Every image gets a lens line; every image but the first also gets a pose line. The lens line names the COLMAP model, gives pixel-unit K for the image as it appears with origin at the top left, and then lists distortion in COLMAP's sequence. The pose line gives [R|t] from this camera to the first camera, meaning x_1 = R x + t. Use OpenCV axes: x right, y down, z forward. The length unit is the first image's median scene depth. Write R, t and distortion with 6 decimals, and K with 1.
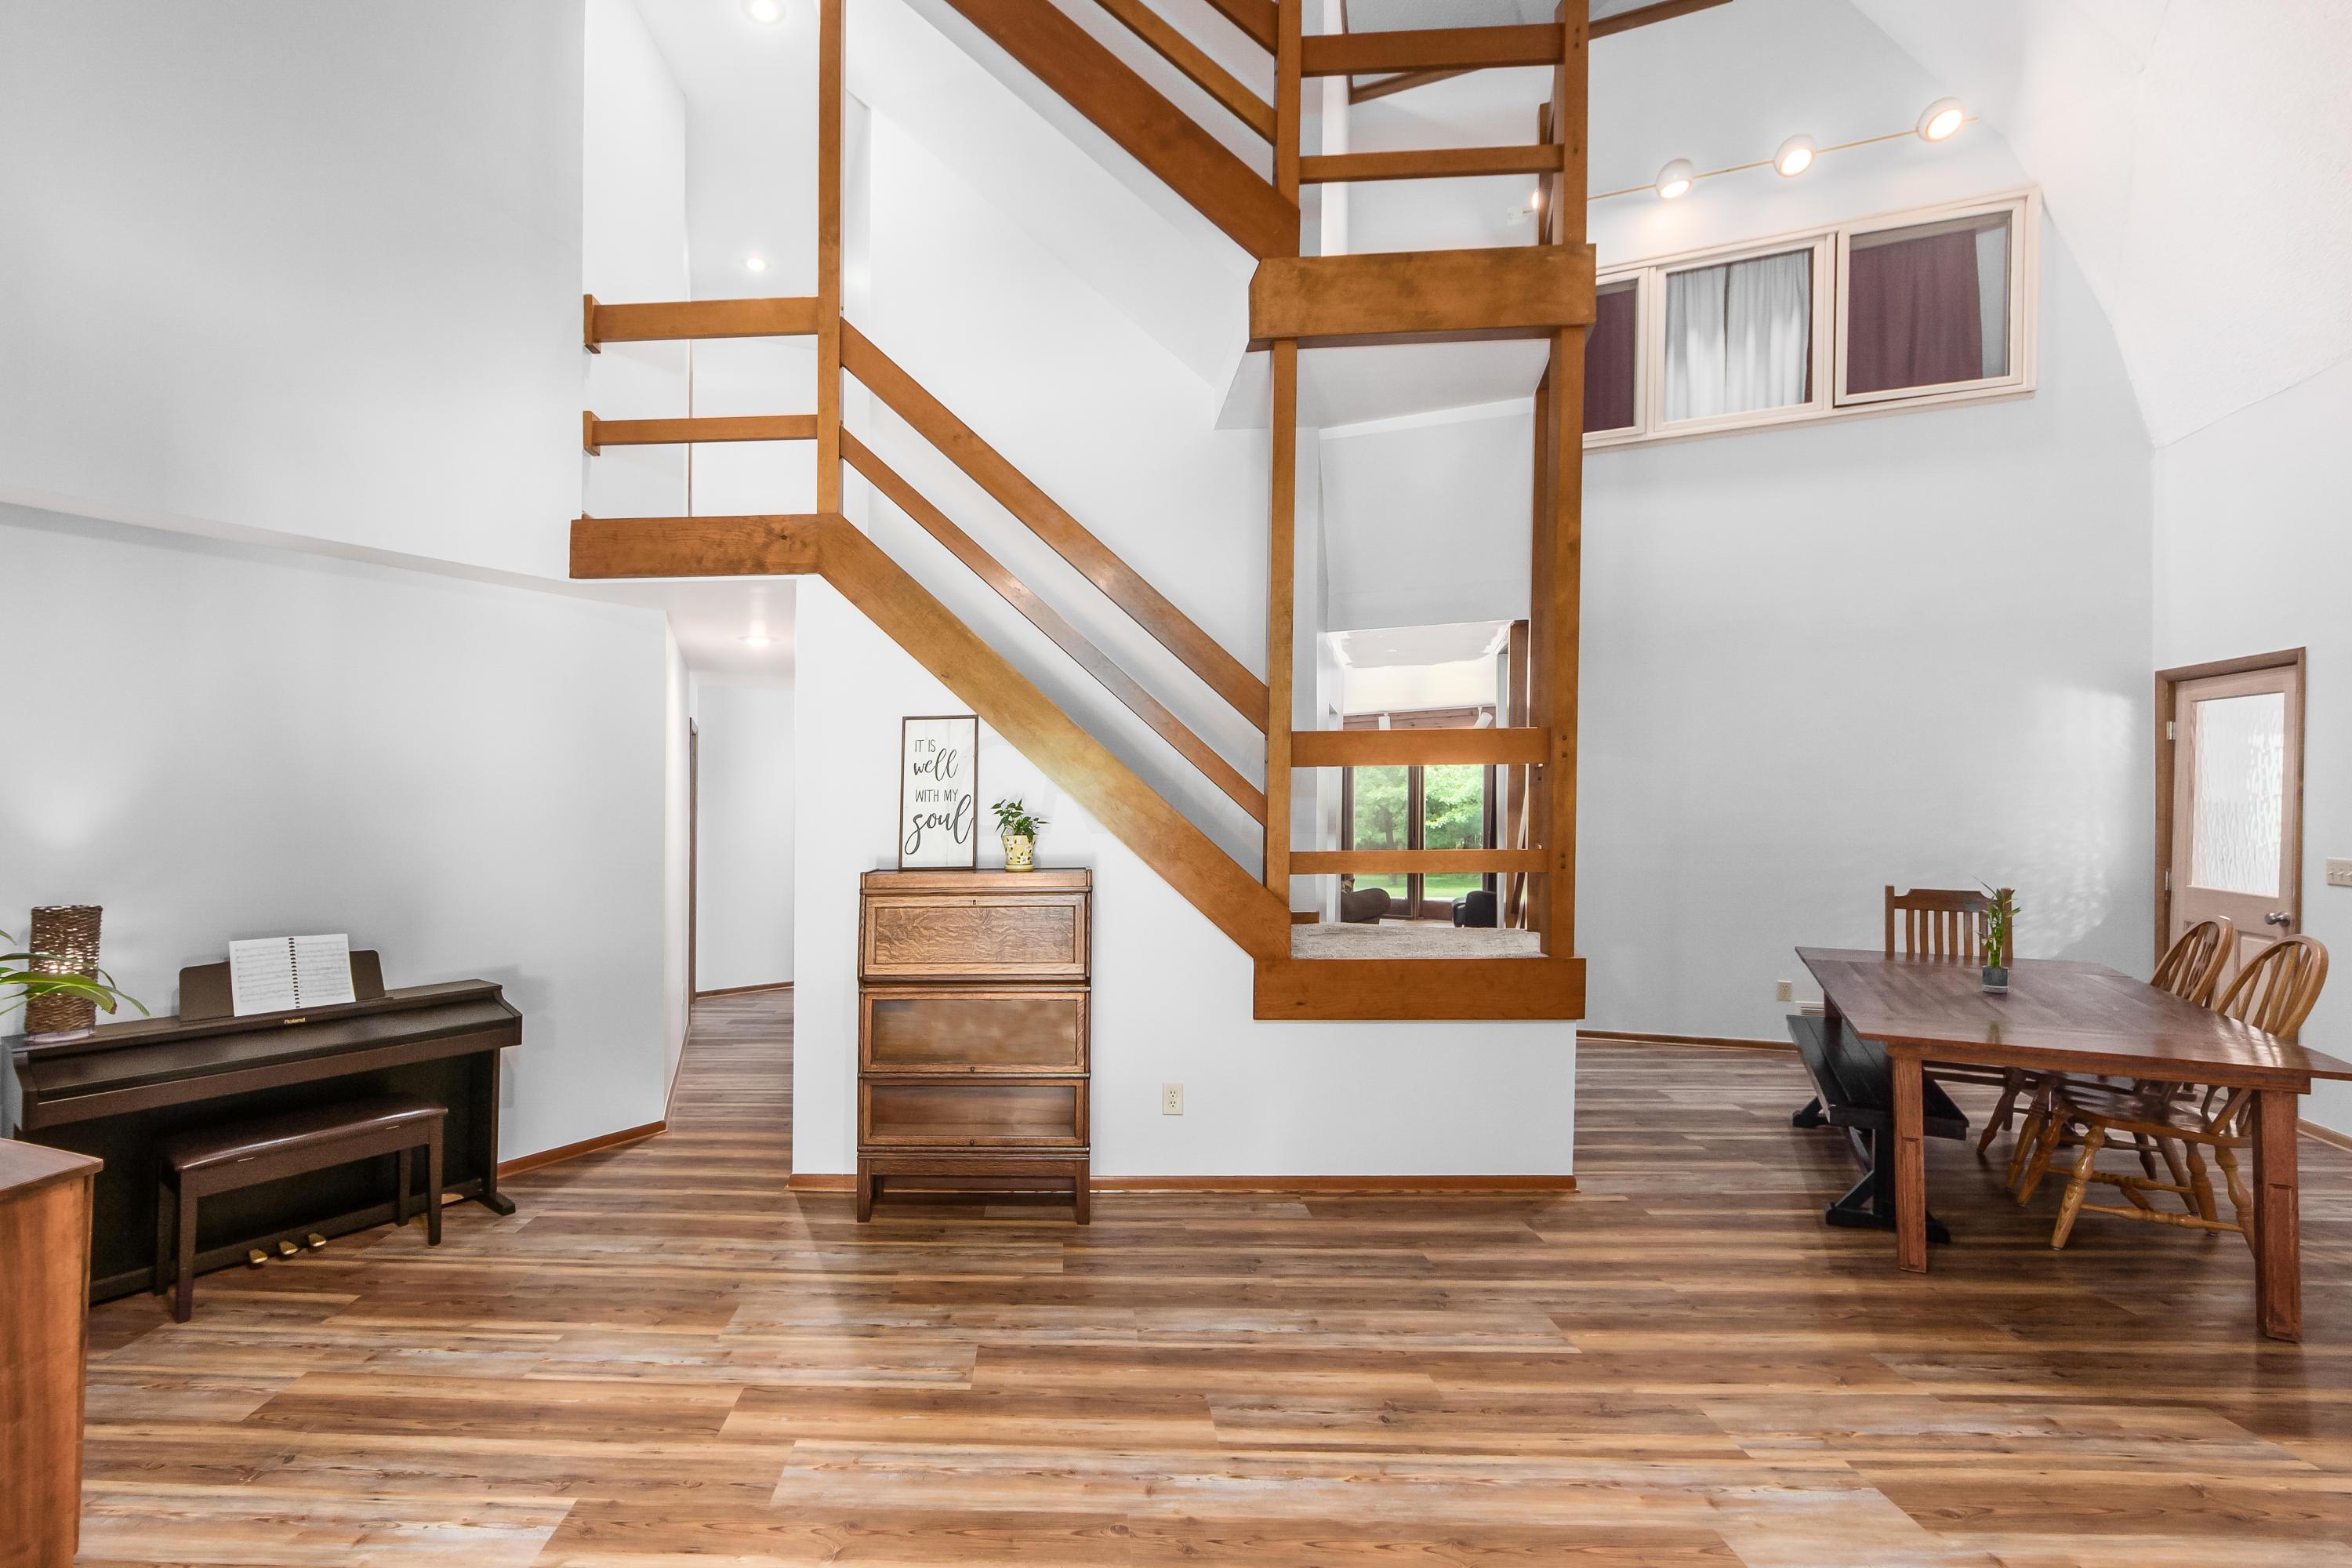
lens RADIAL K [[945.4, 0, 1097.7], [0, 945.4, 800.2], [0, 0, 1]] dist [-0.000694, -0.000537]
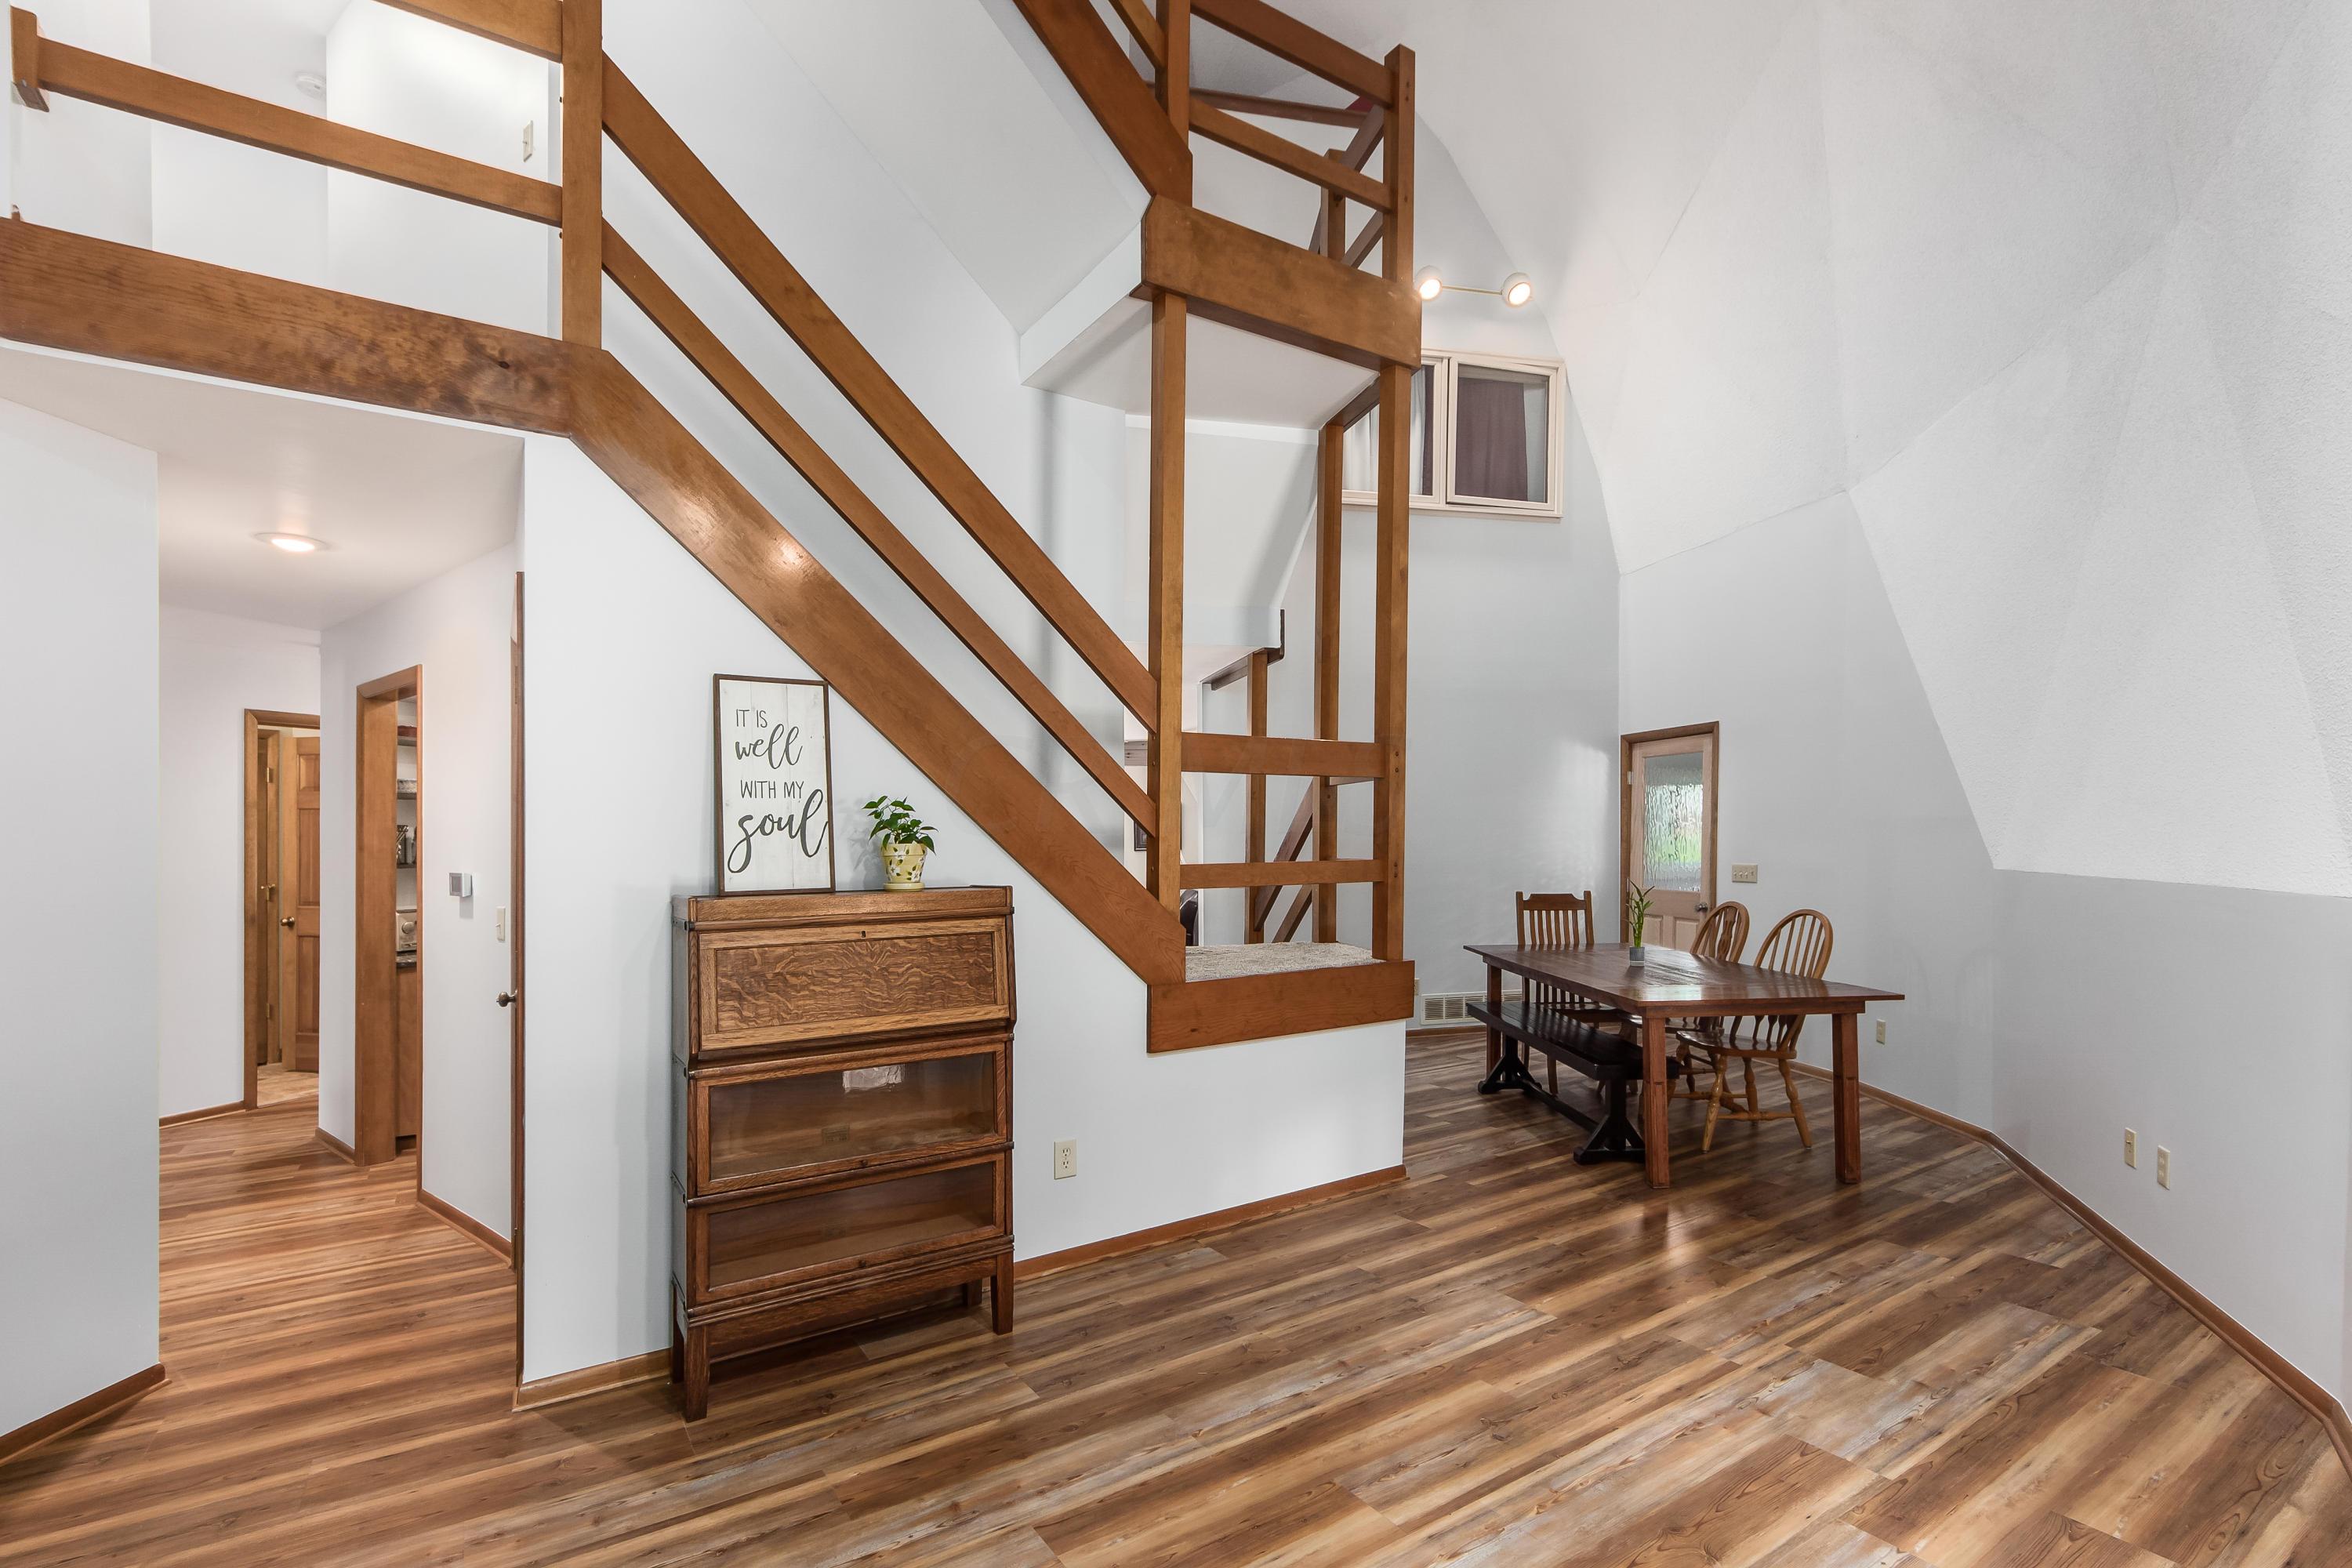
lens RADIAL K [[971.1, 0, 1178.3], [0, 971.1, 852.9], [0, 0, 1]] dist [0.001999, 0.000077]
pose [[0.840056, -0.005102, 0.542476, -0.306287], [-0.000011, 0.999956, 0.009422, 0.035308], [-0.542500, -0.007921, 0.840018, 0.220974]]
